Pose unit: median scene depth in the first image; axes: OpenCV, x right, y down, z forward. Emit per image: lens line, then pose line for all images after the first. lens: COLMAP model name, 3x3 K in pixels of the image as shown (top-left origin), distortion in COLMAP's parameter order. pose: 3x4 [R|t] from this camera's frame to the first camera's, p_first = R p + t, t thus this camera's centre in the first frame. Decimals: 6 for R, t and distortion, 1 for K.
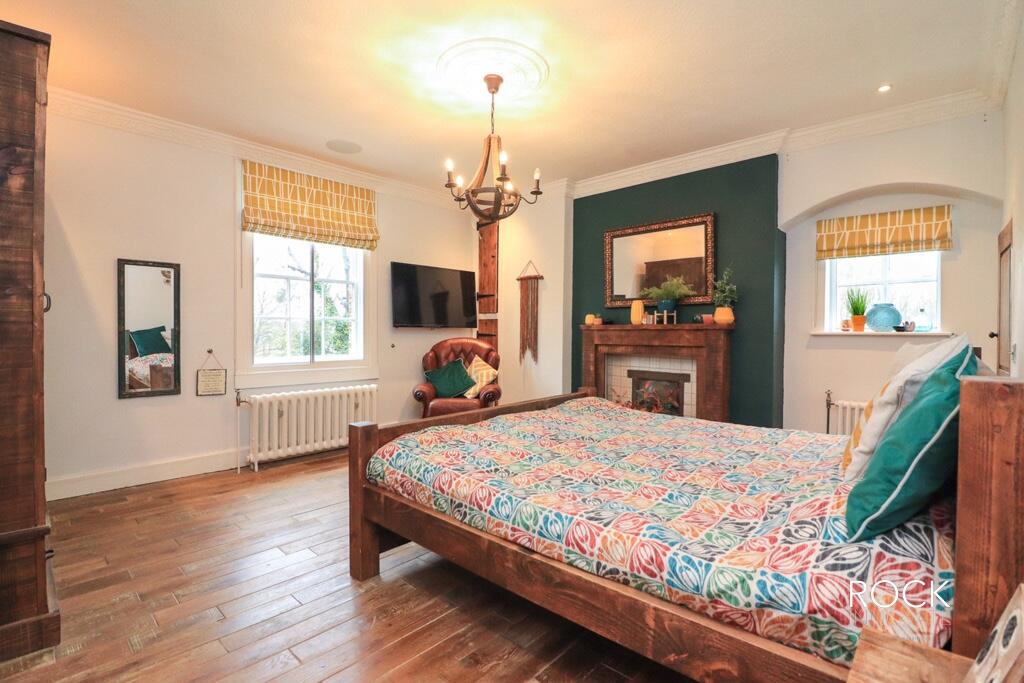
lens RADIAL K [[474.1, 0, 515.0], [0, 474.1, 339.6], [0, 0, 1]] dist [-0.017206, -0.001072]
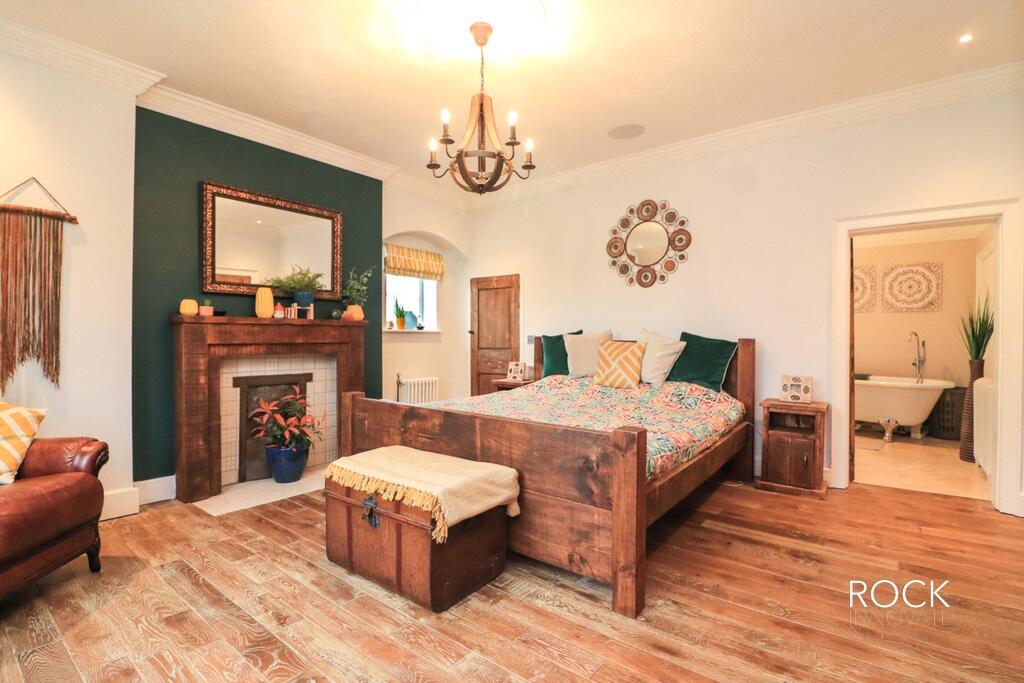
lens RADIAL K [[474.1, 0, 515.0], [0, 474.1, 339.6], [0, 0, 1]] dist [-0.017206, -0.001072]
pose [[-0.087910, -0.010309, 0.996075, -0.593293], [0.011799, 0.999866, 0.011390, 0.000703], [-0.996059, 0.012754, -0.087777, 0.669751]]
